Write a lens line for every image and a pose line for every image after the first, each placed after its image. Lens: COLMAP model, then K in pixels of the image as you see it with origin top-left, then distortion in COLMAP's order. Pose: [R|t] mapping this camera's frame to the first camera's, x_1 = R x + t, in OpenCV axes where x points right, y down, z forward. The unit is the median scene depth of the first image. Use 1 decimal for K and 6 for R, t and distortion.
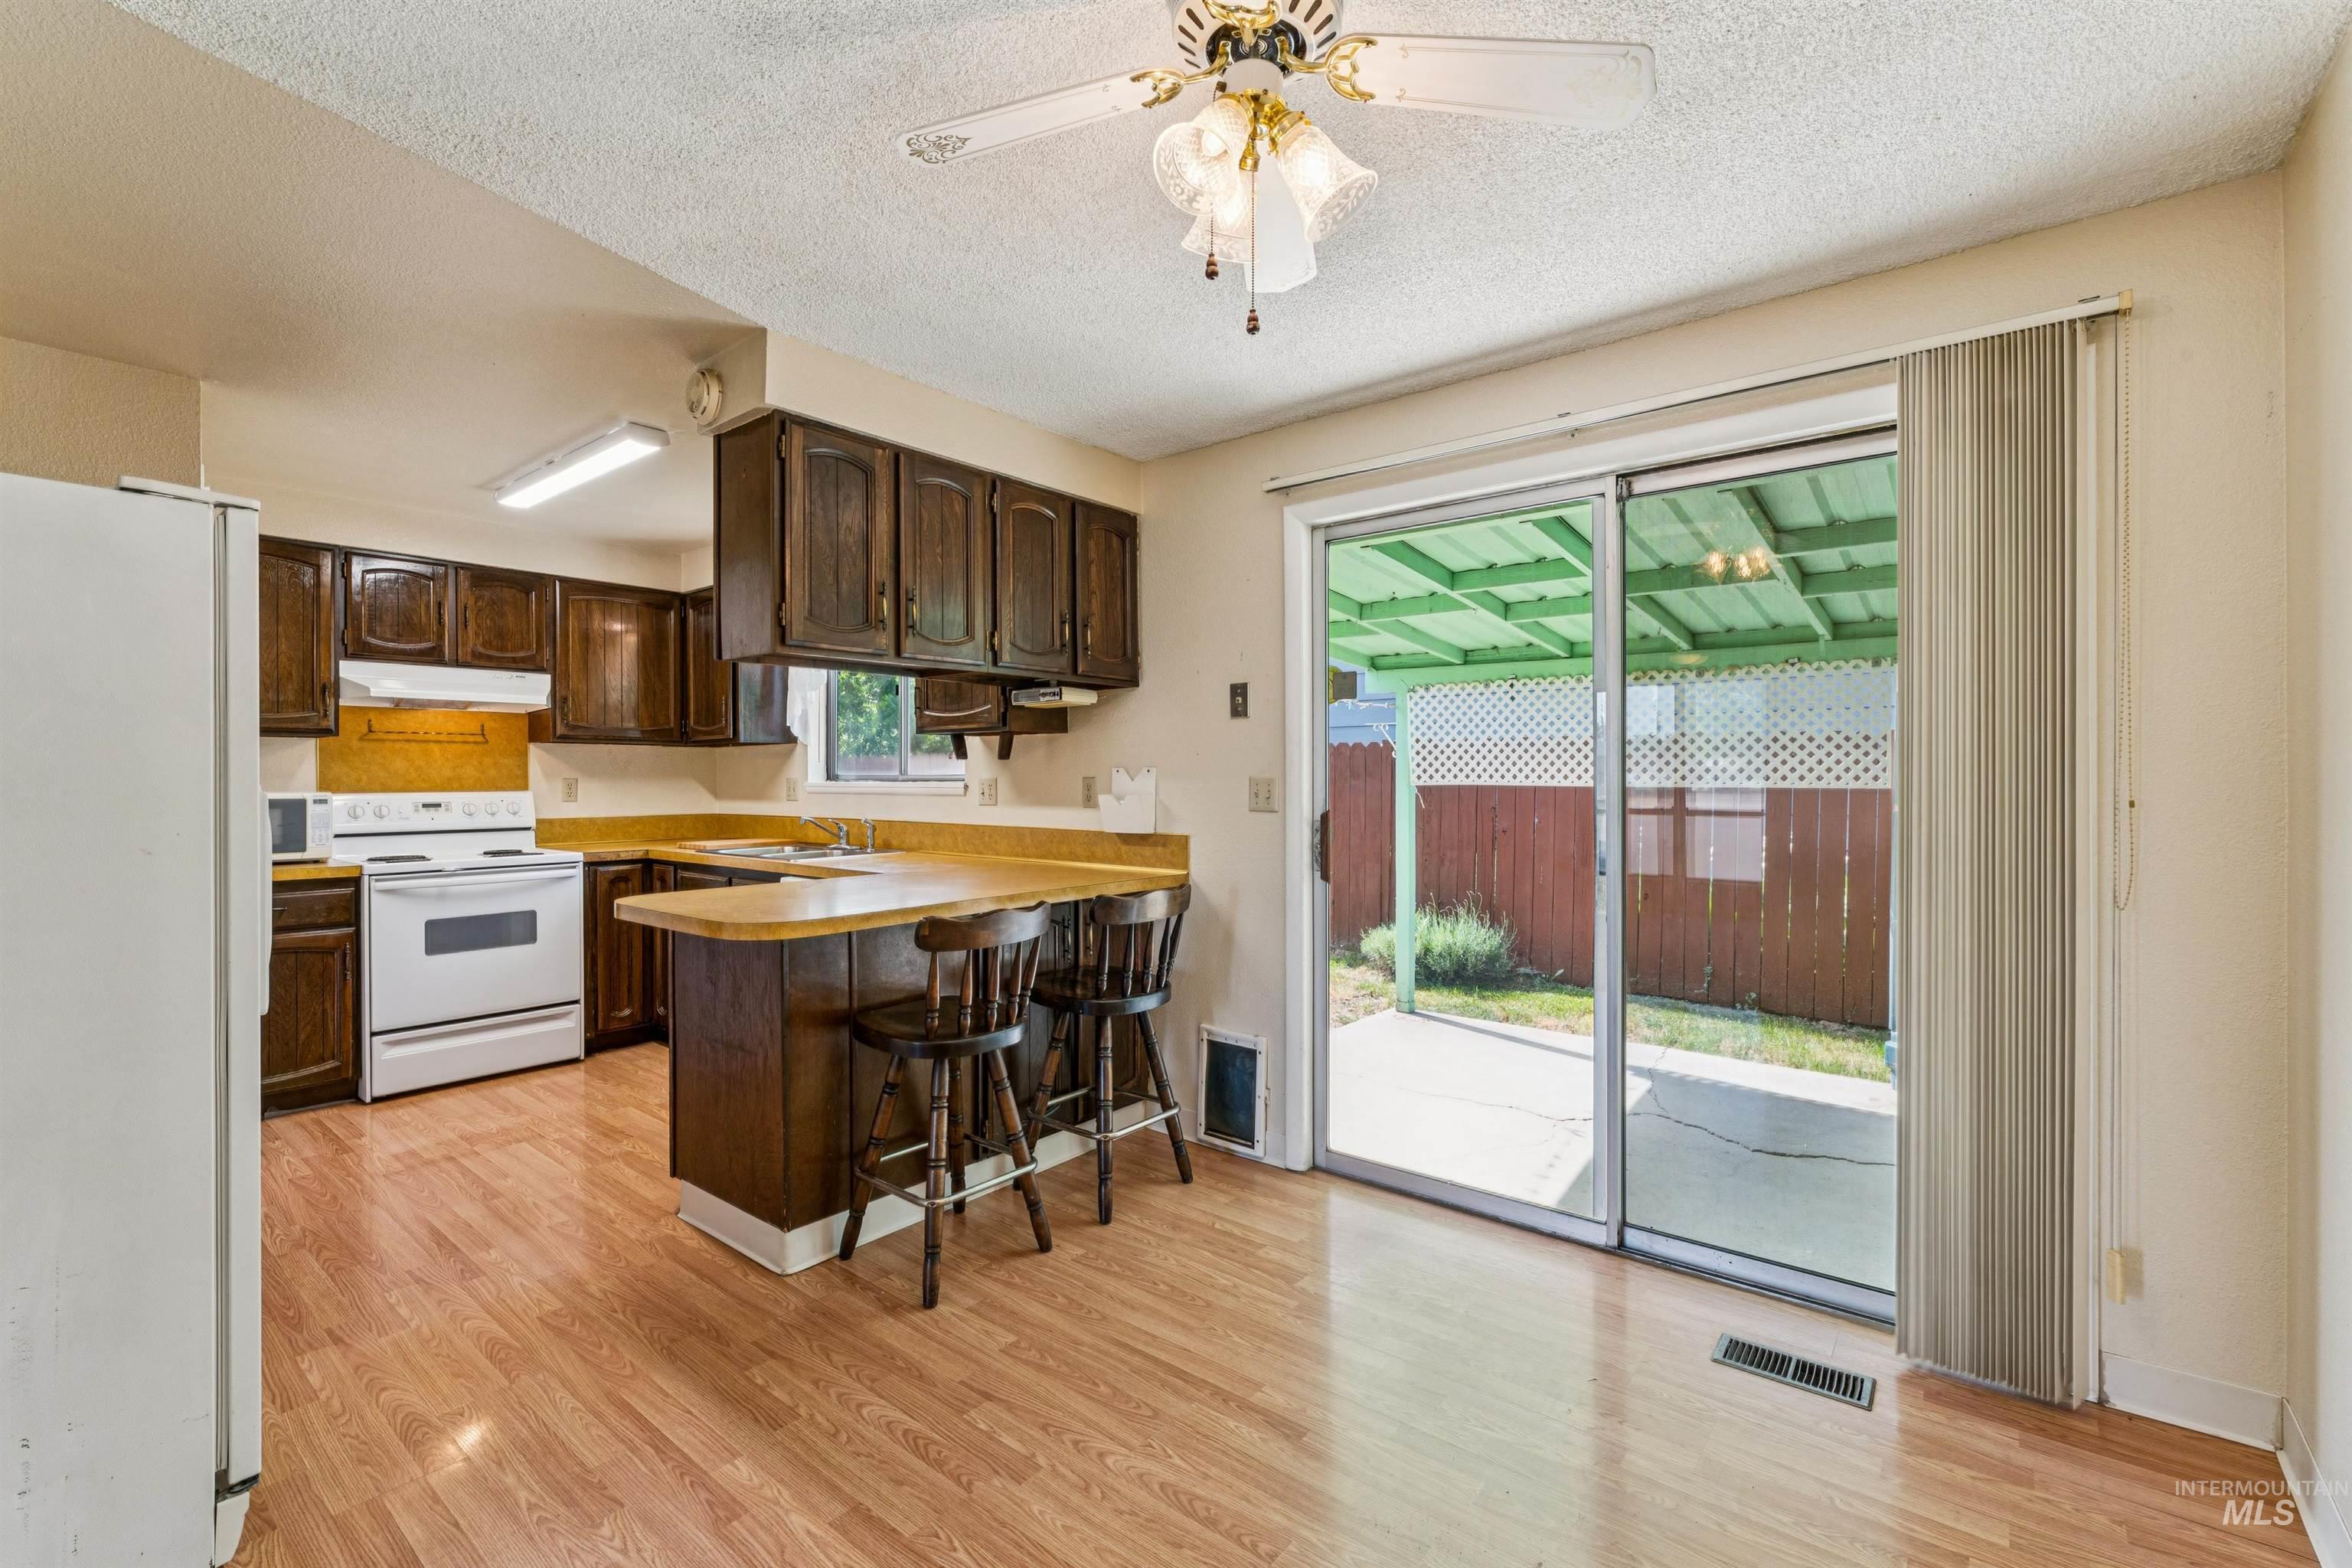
lens RADIAL K [[1010.3, 0, 1169.6], [0, 1010.3, 773.5], [0, 0, 1]] dist [0.001412, 0.000006]
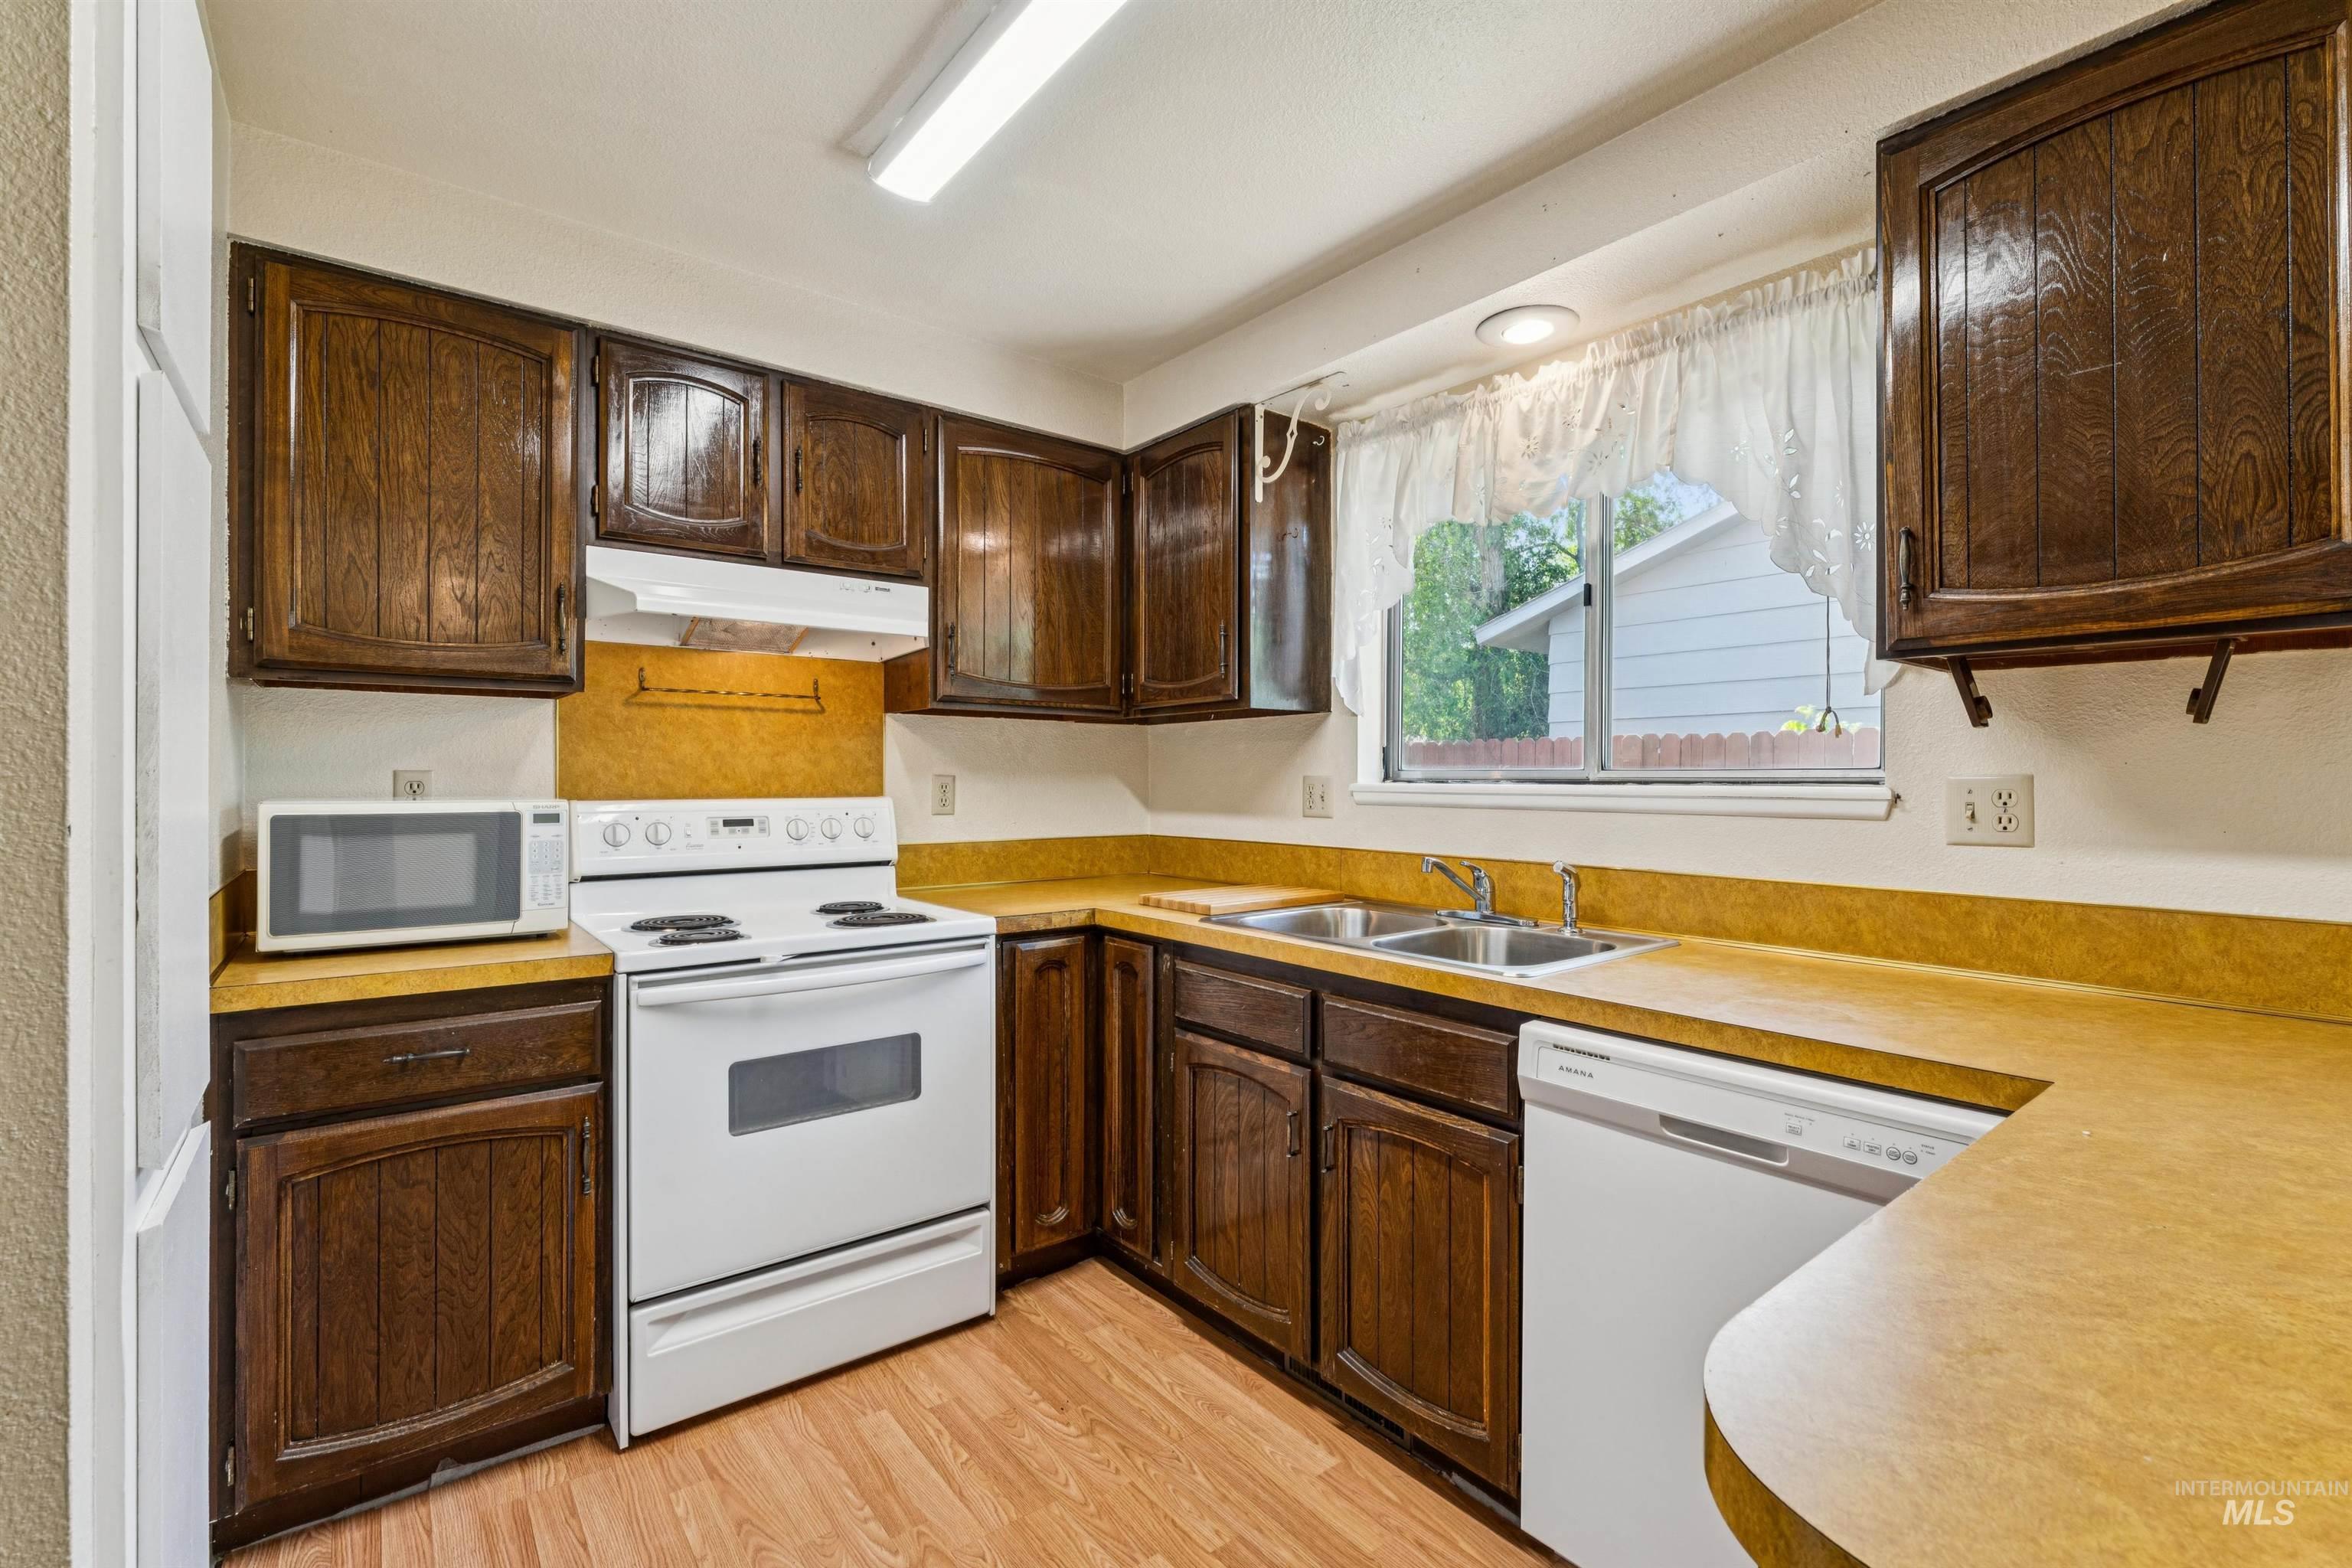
lens RADIAL K [[1010.3, 0, 1166.1], [0, 1010.3, 771.3], [0, 0, 1]] dist [0.001412, 0.000006]
pose [[0.976283, 0.002531, -0.216484, -0.385012], [-0.003405, 0.999987, -0.003663, 0.004779], [0.216472, 0.004313, 0.976279, 0.514815]]
